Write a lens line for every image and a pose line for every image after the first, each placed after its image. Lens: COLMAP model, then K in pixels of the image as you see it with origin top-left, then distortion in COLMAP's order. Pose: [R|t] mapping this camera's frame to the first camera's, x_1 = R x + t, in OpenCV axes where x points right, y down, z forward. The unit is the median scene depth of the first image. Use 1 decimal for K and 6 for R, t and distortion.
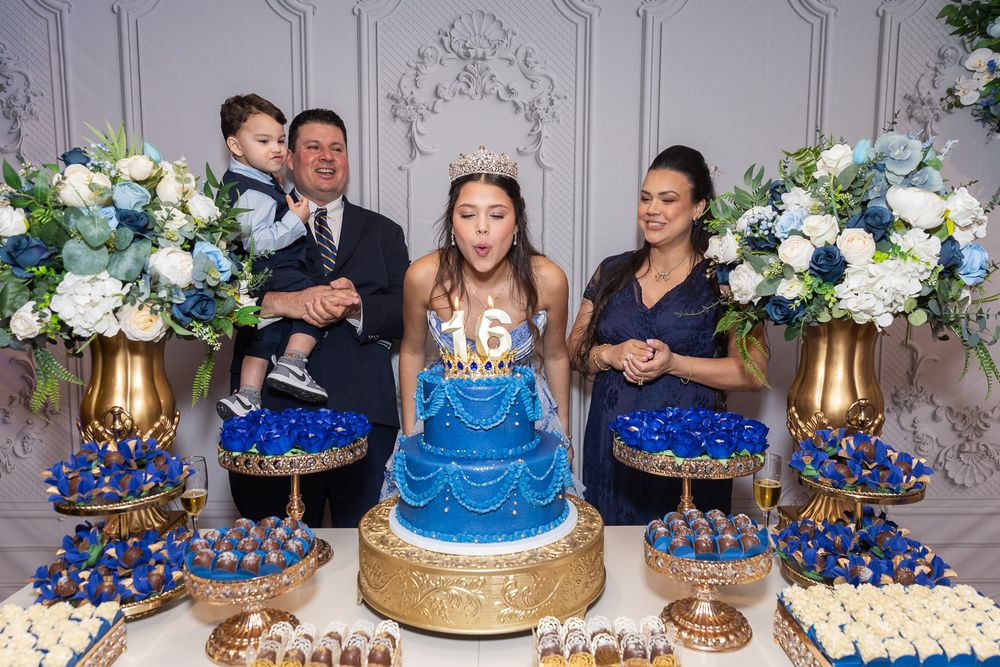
lens RADIAL K [[676.3, 0, 498.8], [0, 676.3, 336.7], [0, 0, 1]] dist [0.004071, 0.002705]
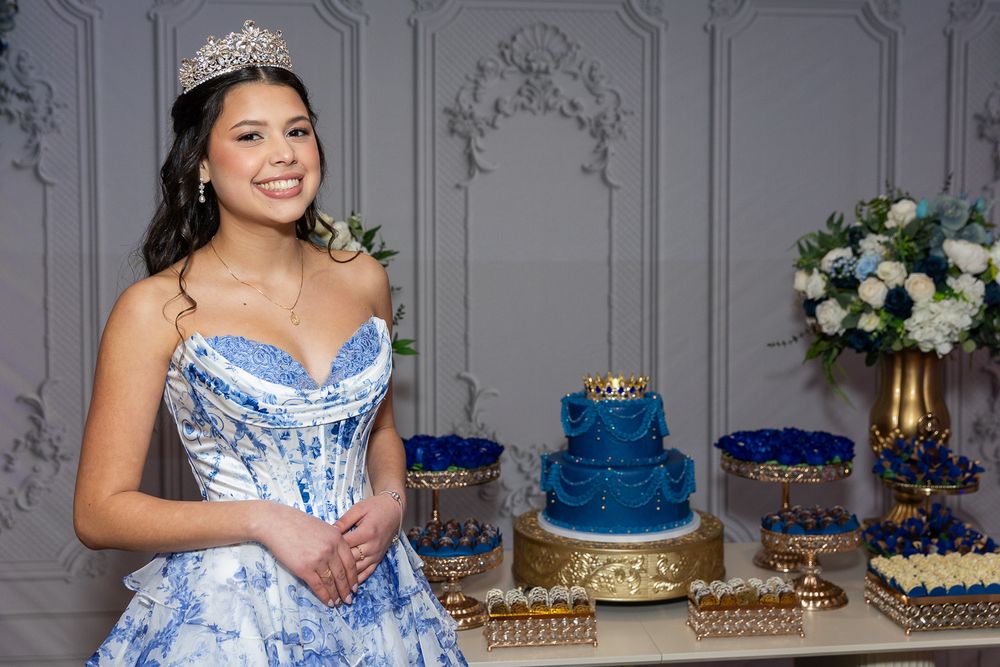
lens RADIAL K [[1062.0, 0, 512.3], [0, 1062.0, 311.3], [0, 0, 1]] dist [-0.016444, 0.023013]
pose [[0.996313, -0.006577, 0.085536, -0.358114], [0.011218, 0.998484, -0.053891, 0.002976], [-0.085052, 0.054652, 0.994877, -0.811913]]
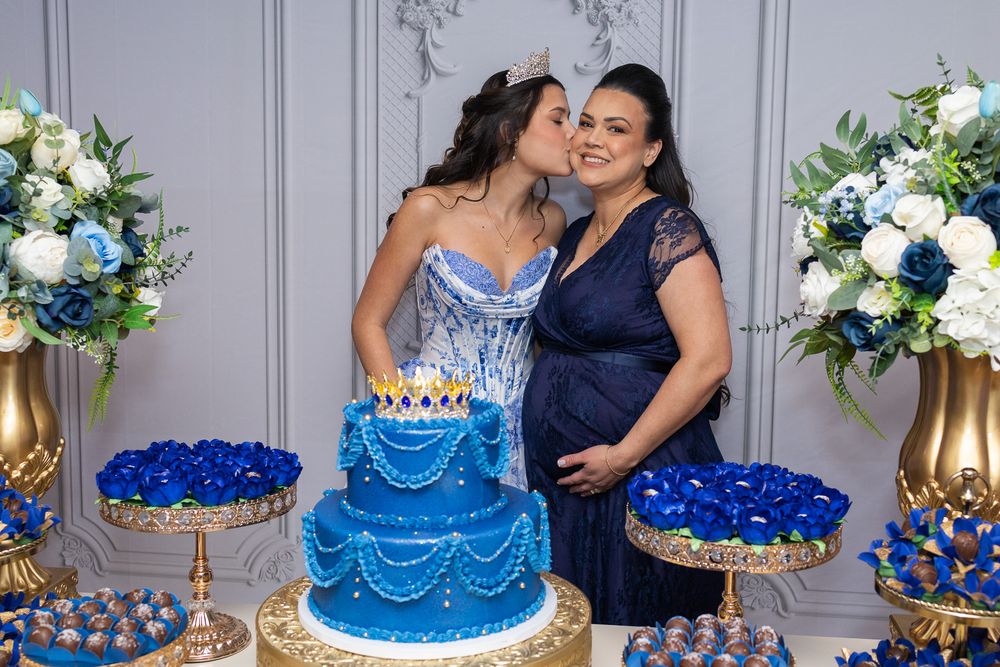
lens RADIAL K [[1033.7, 0, 507.5], [0, 1033.7, 325.4], [0, 0, 1]] dist [-0.006971, -0.001942]
pose [[0.988732, 0.024984, -0.147595, 0.219661], [-0.022818, 0.999606, 0.016354, -0.055753], [0.147945, -0.012802, 0.988913, -0.085732]]
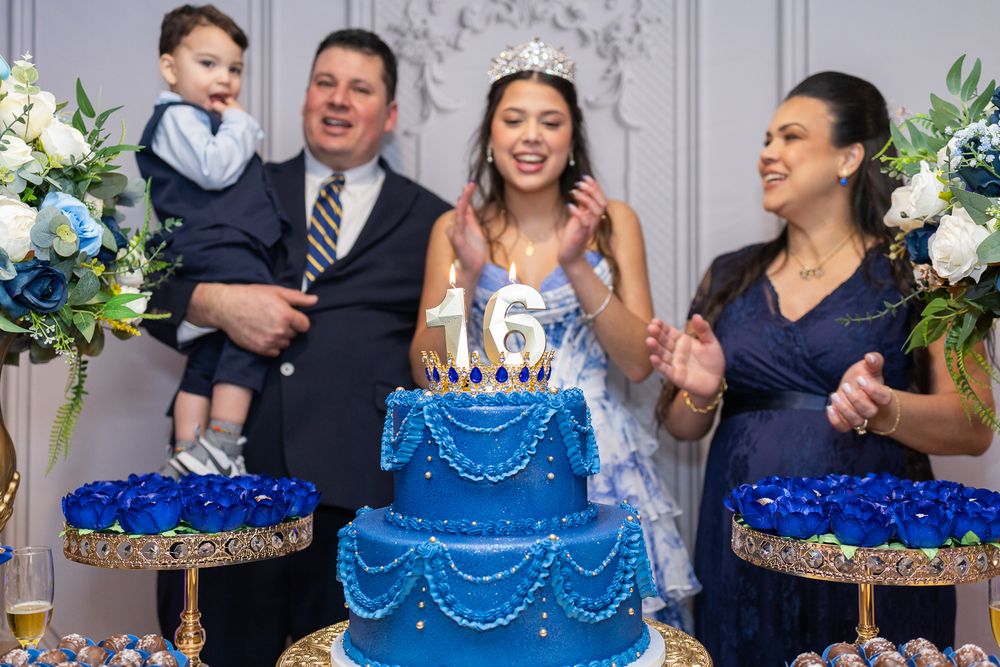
lens RADIAL K [[989.3, 0, 502.4], [0, 989.3, 334.9], [0, 0, 1]] dist [-0.003669, -0.010466]
pose [[0.996088, -0.005717, -0.088180, 0.056010], [-0.004436, 0.993411, -0.114520, 0.099025], [0.088254, 0.114464, 0.989500, 0.151984]]
